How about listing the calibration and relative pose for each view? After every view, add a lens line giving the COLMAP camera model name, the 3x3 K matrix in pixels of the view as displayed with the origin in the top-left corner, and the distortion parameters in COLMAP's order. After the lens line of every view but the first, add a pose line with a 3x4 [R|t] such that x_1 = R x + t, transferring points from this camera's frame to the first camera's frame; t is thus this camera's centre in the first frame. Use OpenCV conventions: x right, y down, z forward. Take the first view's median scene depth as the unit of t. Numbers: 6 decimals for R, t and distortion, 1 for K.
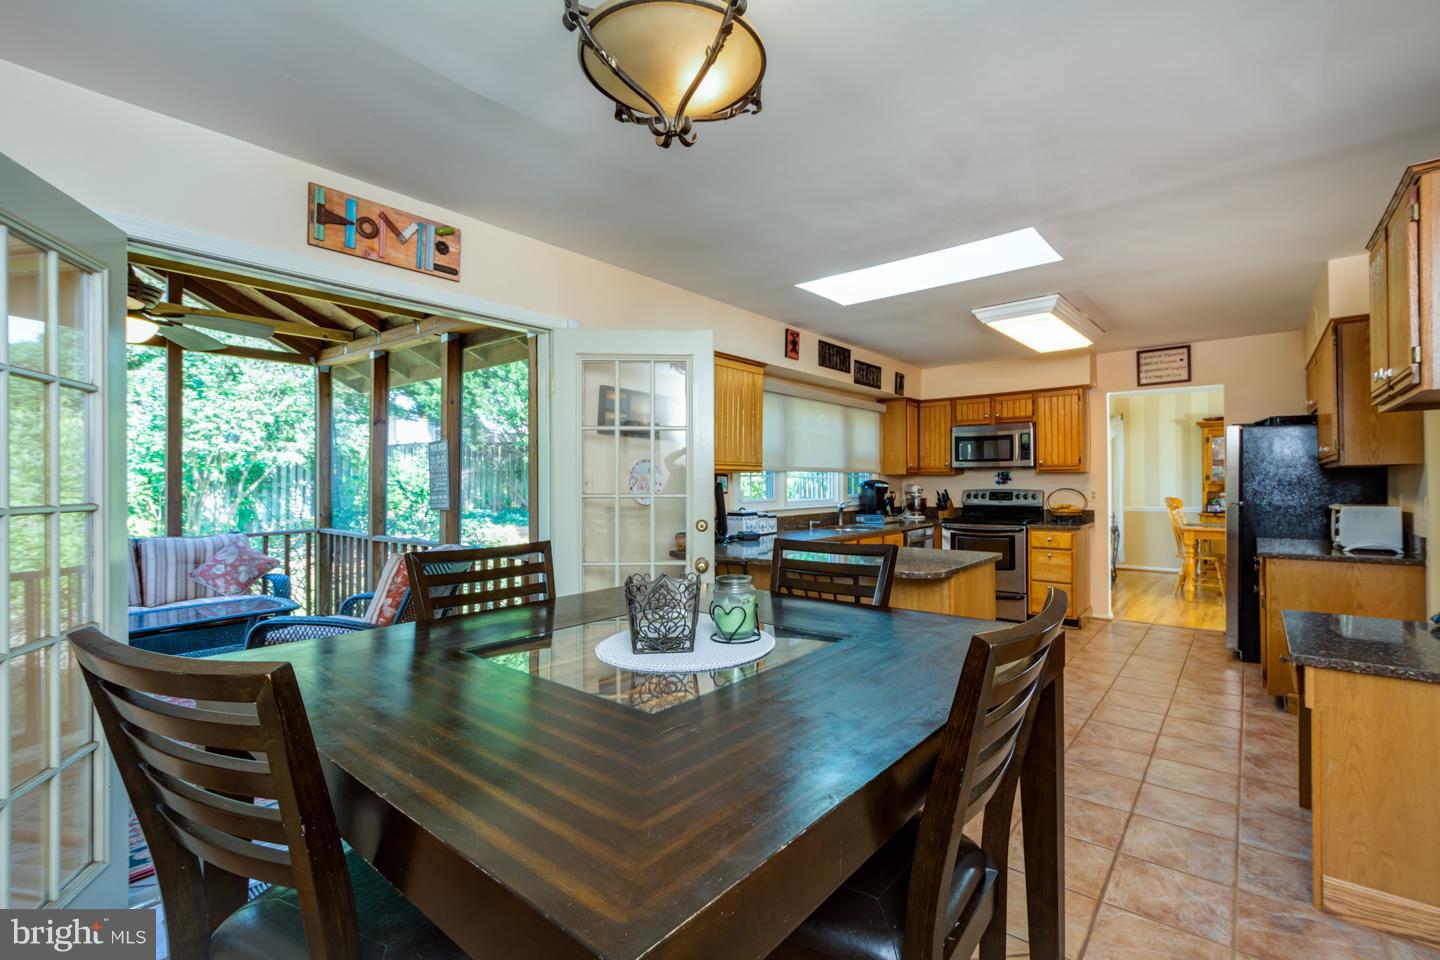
lens RADIAL K [[641.3, 0, 734.7], [0, 641.3, 478.9], [0, 0, 1]] dist [-0.003416, -0.000576]
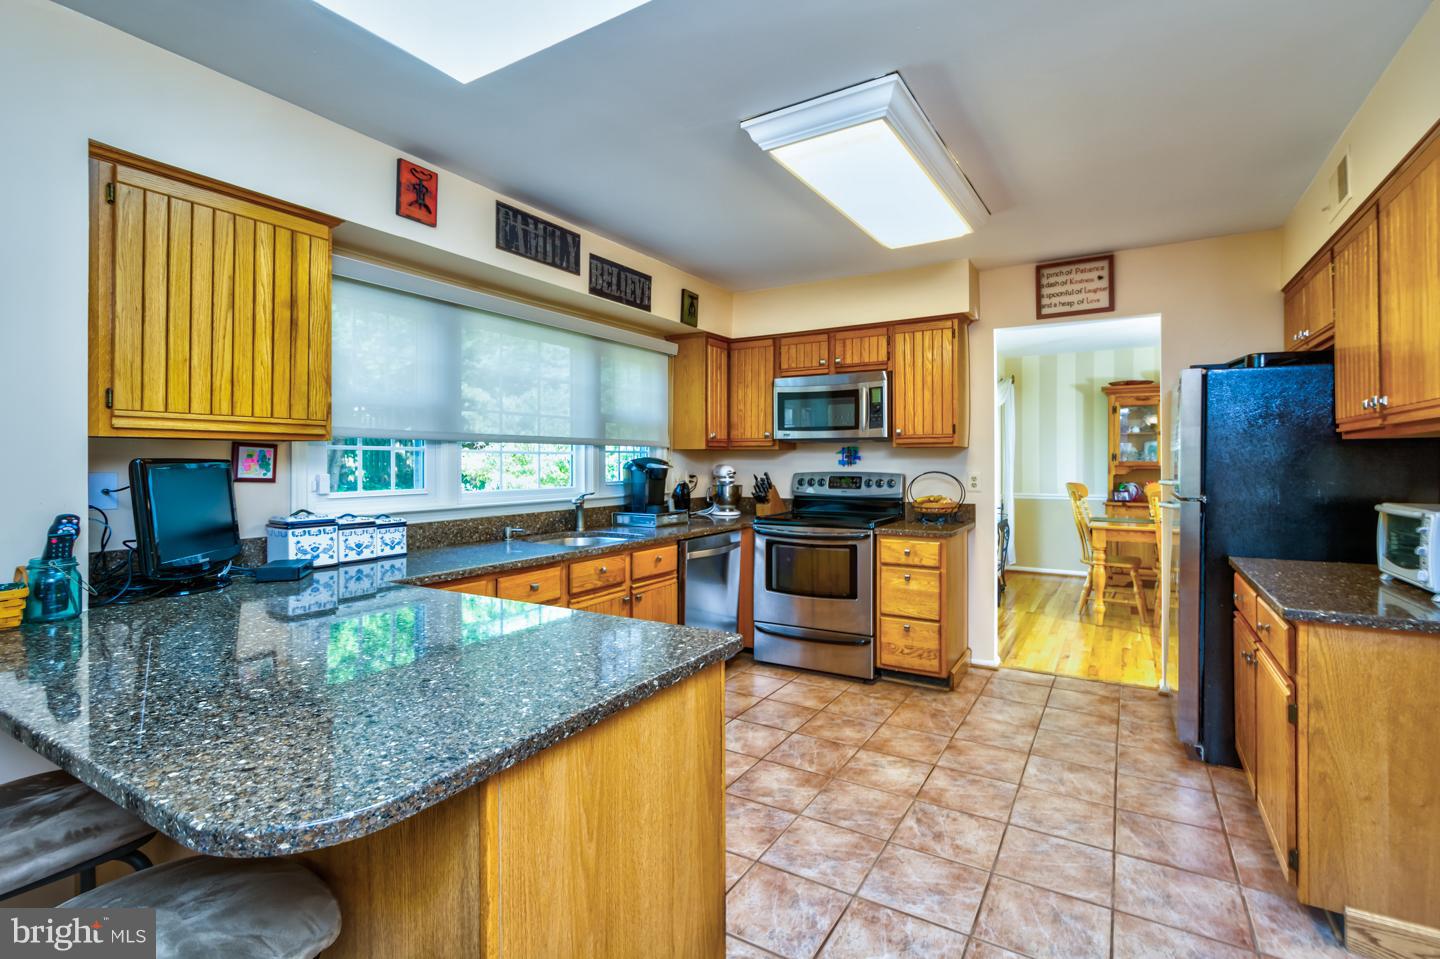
lens RADIAL K [[641.3, 0, 719.9], [0, 641.3, 461.8], [0, 0, 1]] dist [-0.003416, -0.000576]
pose [[0.993061, 0.003441, 0.117550, 0.222961], [-0.004011, 0.999981, 0.004613, 0.002597], [-0.117532, -0.005052, 0.993056, 0.375060]]
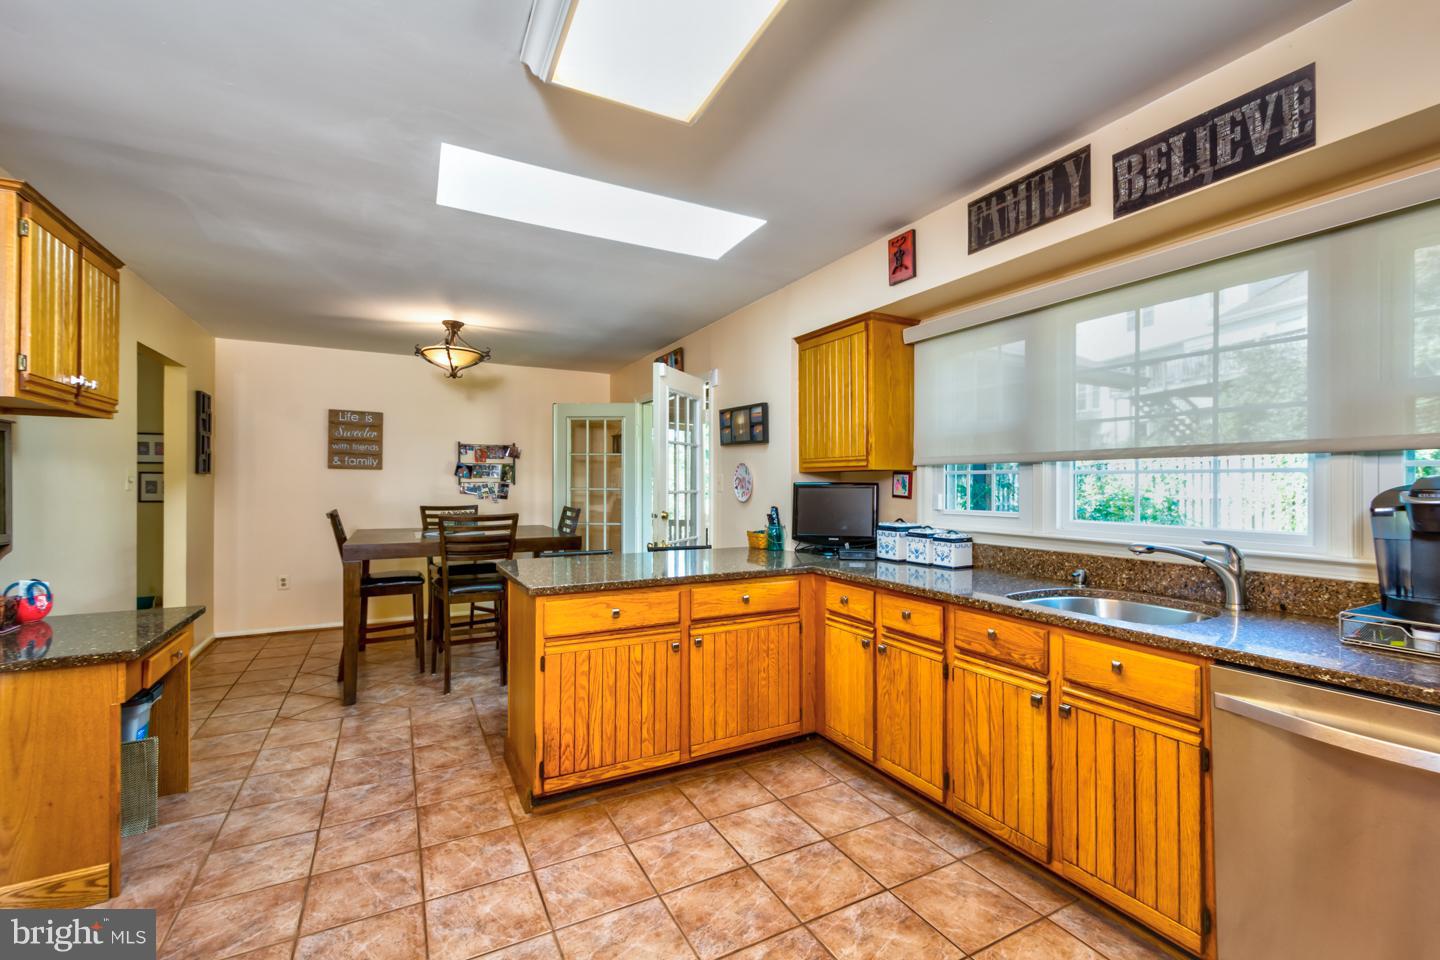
lens RADIAL K [[610.2, 0, 725.4], [0, 610.2, 481.7], [0, 0, 1]] dist [-0.003300, -0.000391]
pose [[-0.381655, 0.002864, -0.924300, 0.566203], [0.007991, 0.999968, -0.000201, 0.002056], [0.924270, -0.007462, -0.381666, 0.871015]]
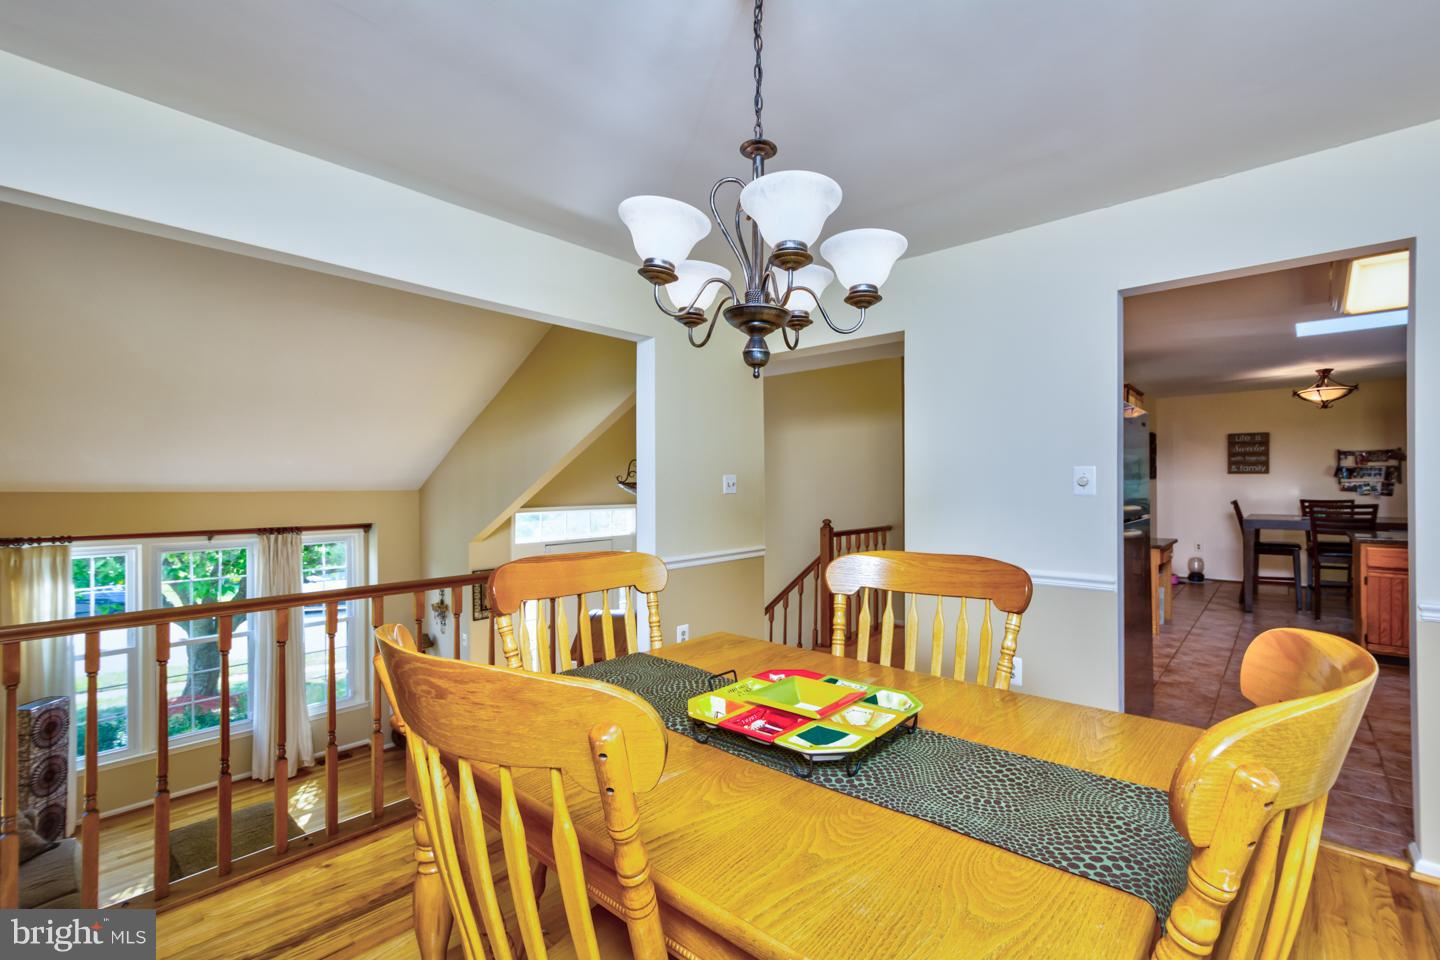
lens RADIAL K [[641.3, 0, 726.9], [0, 641.3, 483.2], [0, 0, 1]] dist [-0.003416, -0.000576]
pose [[-0.999027, 0.010479, 0.042843, 0.813283], [0.009952, 0.999872, -0.012494, 0.004014], [-0.042968, -0.012055, -0.999004, 1.194707]]
